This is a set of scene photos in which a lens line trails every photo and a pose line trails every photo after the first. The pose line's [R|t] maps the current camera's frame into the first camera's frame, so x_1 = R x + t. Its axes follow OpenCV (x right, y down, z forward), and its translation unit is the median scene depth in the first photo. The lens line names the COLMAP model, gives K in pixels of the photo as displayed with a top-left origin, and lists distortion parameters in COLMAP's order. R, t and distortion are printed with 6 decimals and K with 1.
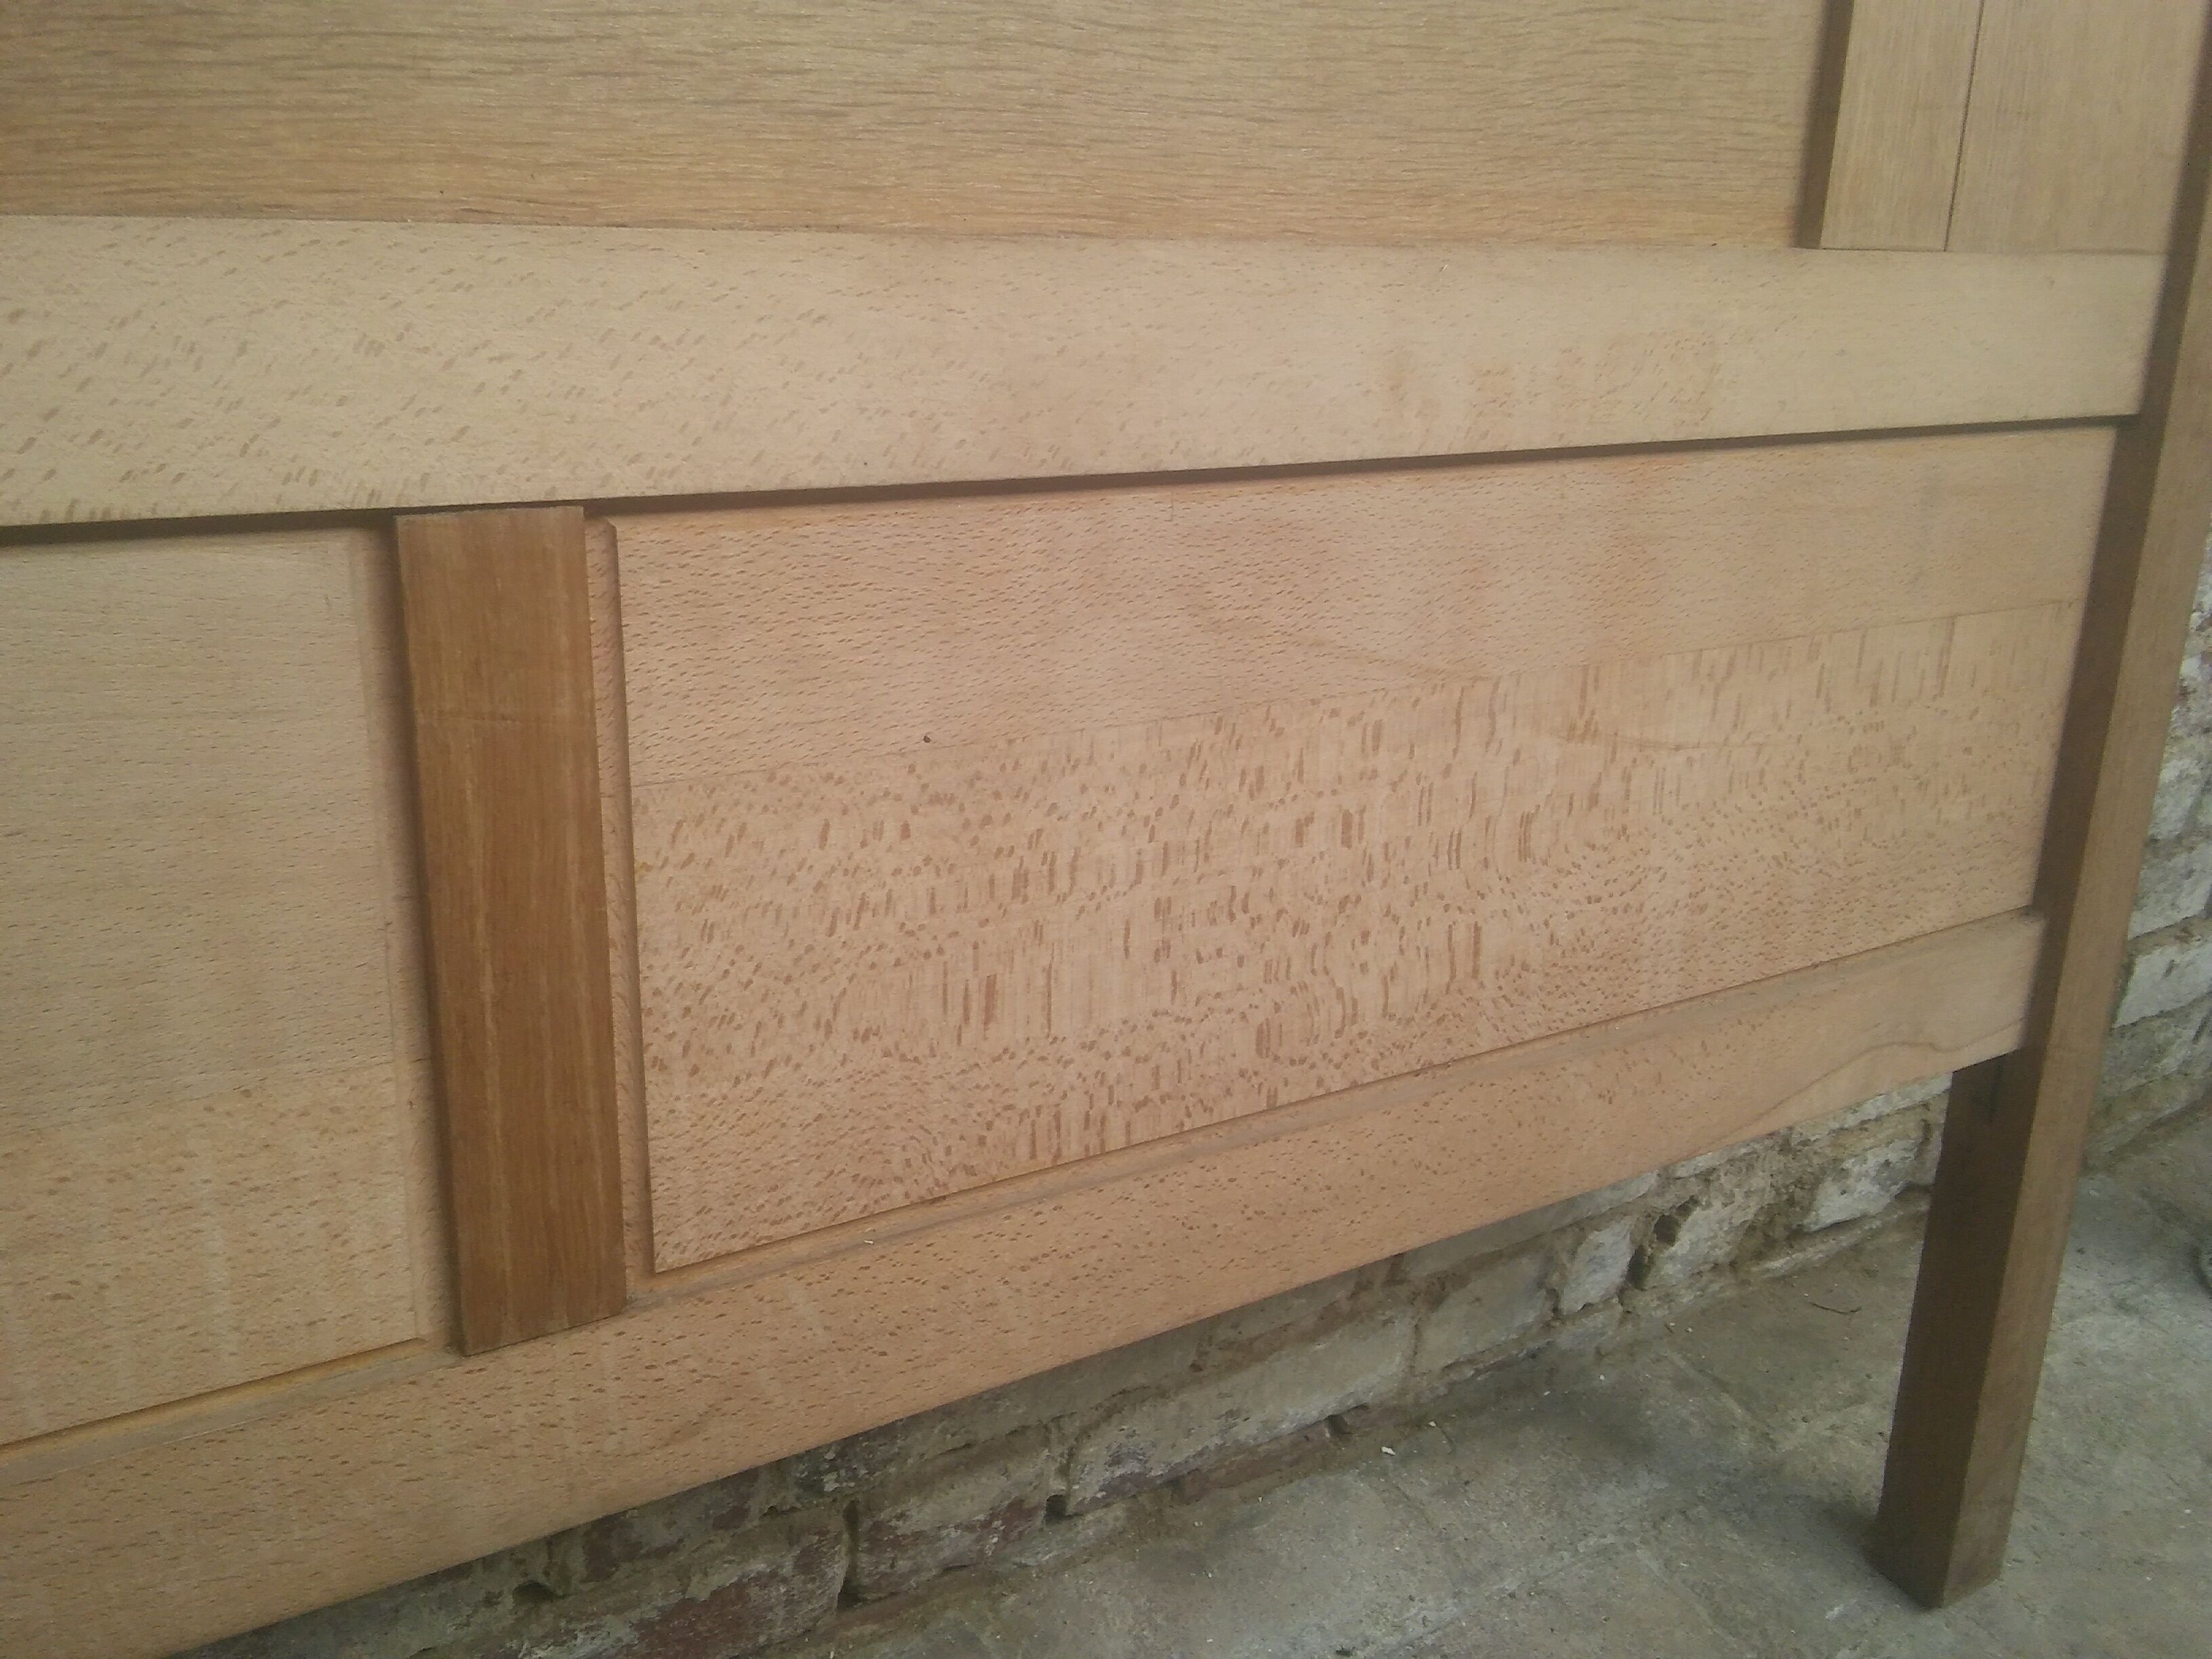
lens RADIAL K [[1965.8, 0, 1099.5], [0, 1965.8, 836.9], [0, 0, 1]] dist [0.089351, -0.173867]
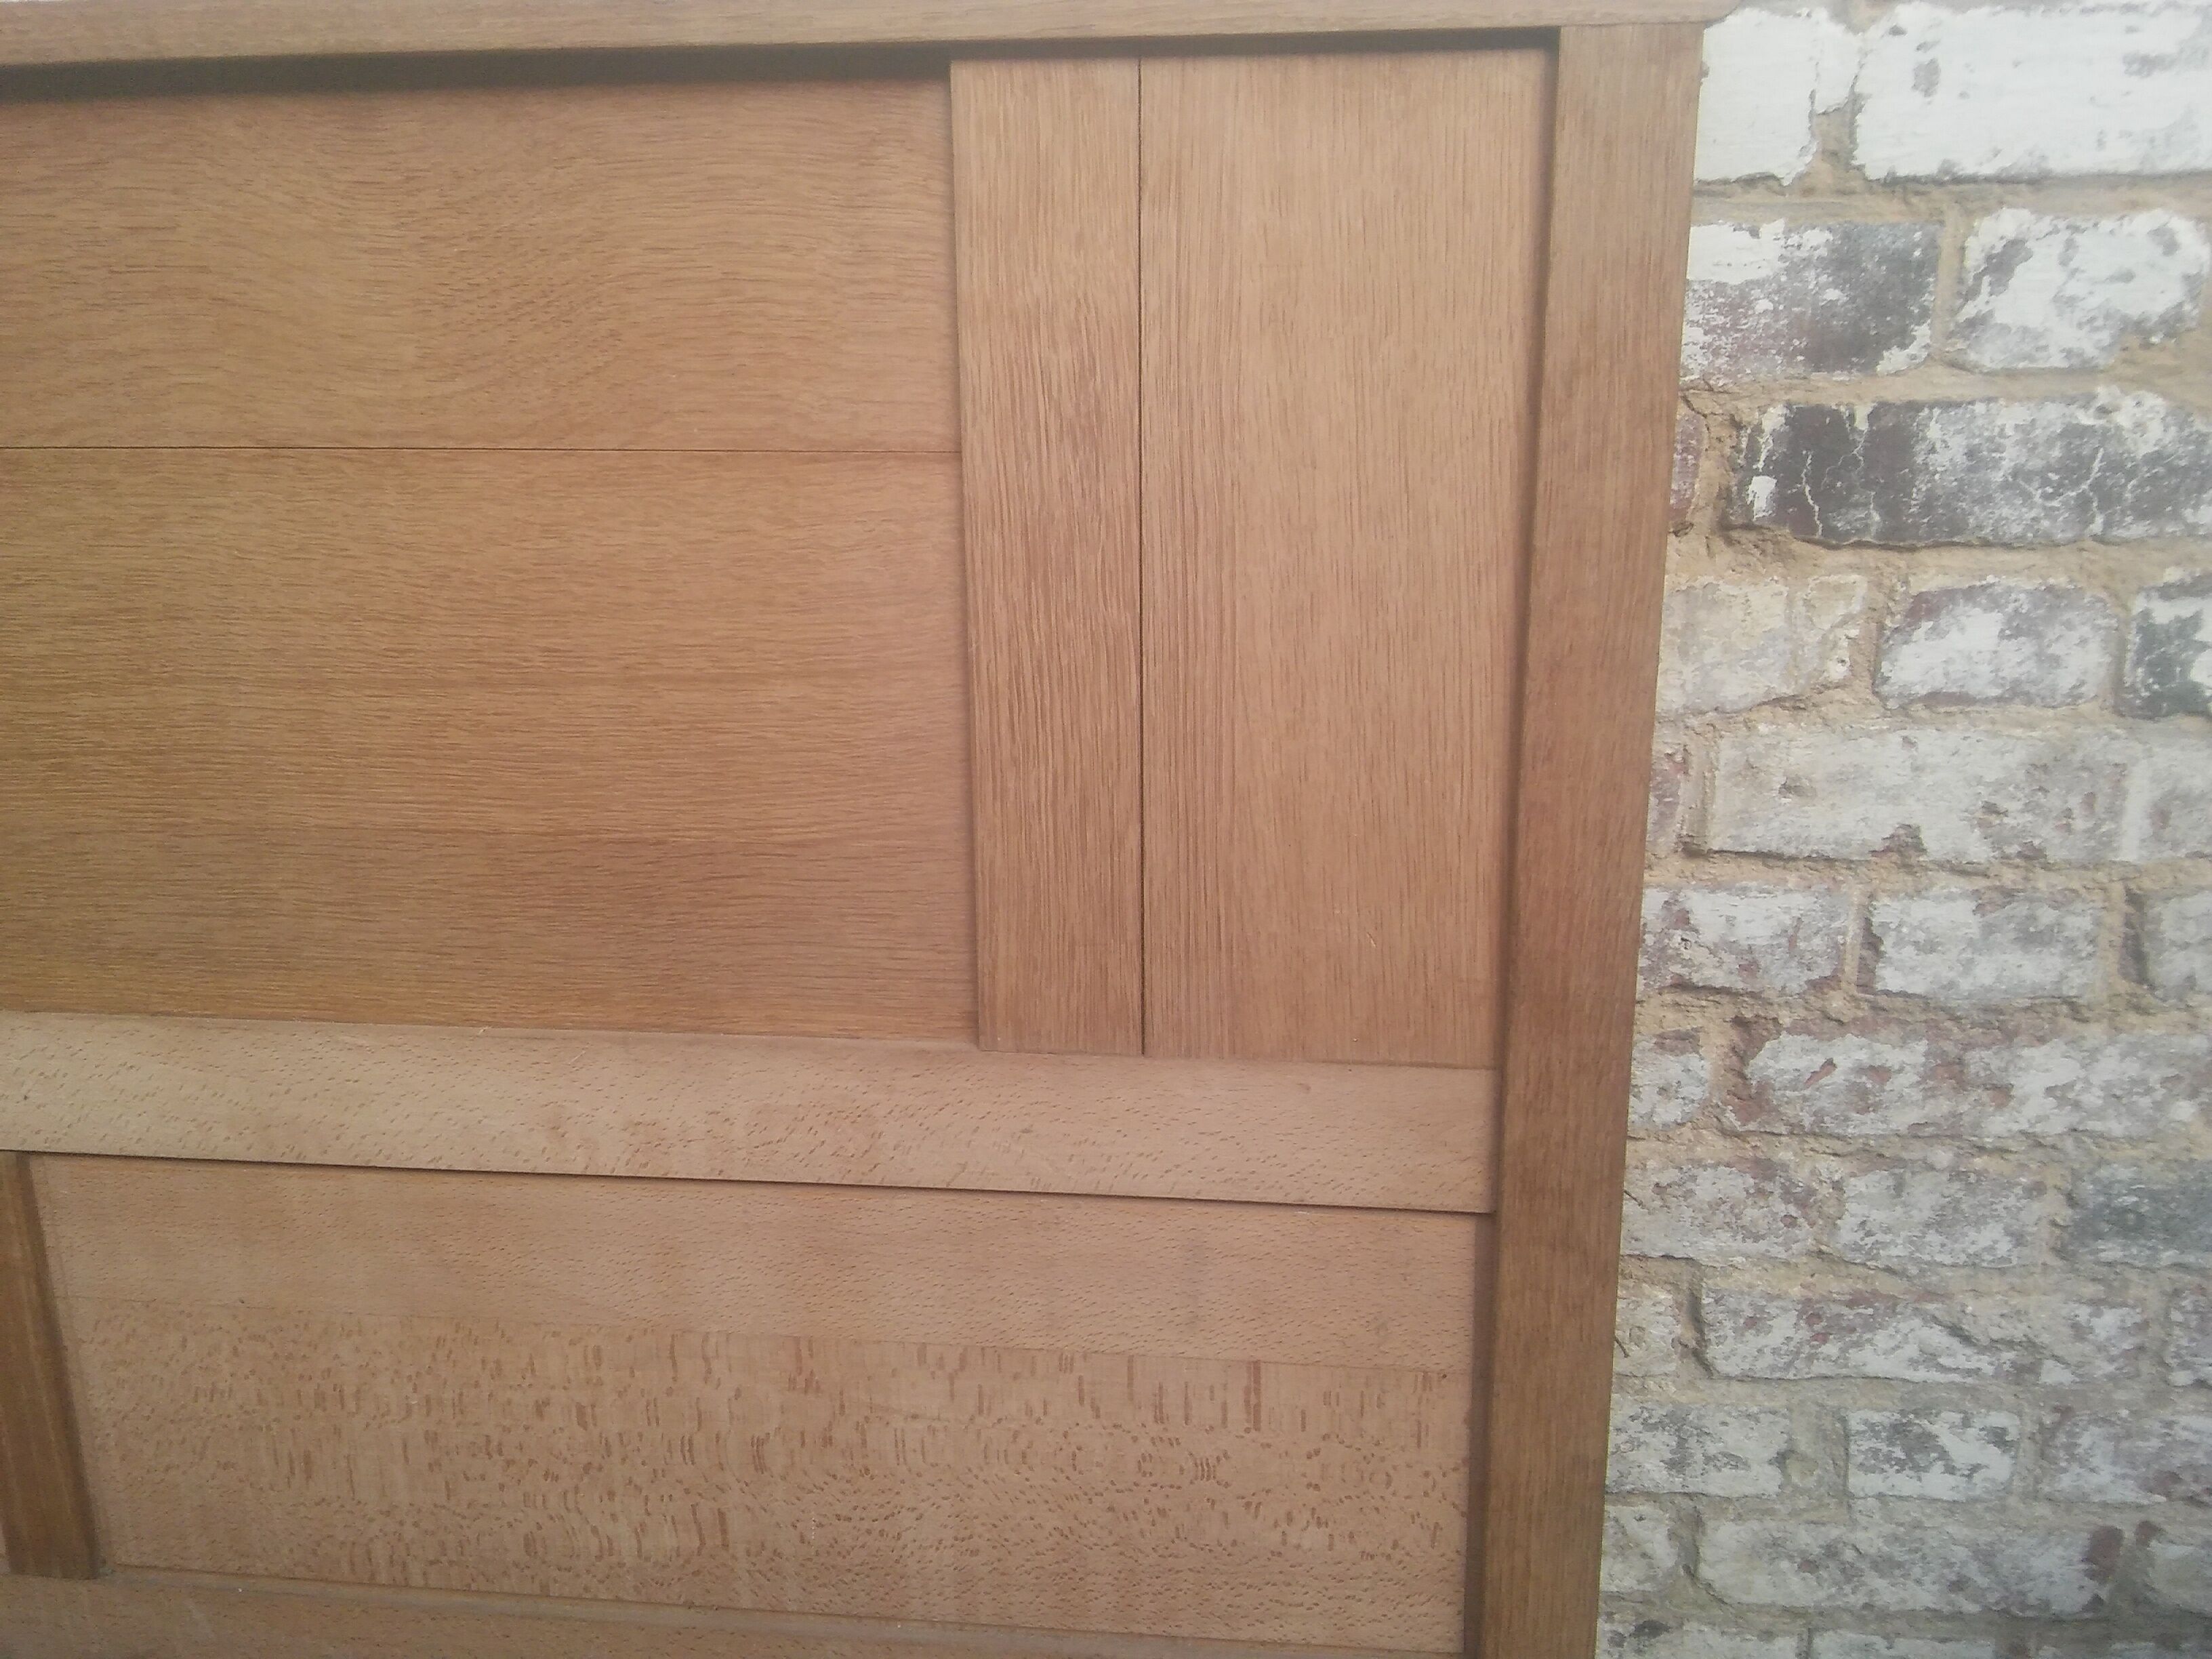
lens RADIAL K [[1965.8, 0, 1114.3], [0, 1965.8, 828.4], [0, 0, 1]] dist [0.089351, -0.173867]
pose [[0.772007, 0.135001, -0.621112, 1.166461], [-0.159129, 0.987116, 0.016765, -0.469974], [0.615373, 0.085894, 0.783542, 0.111135]]
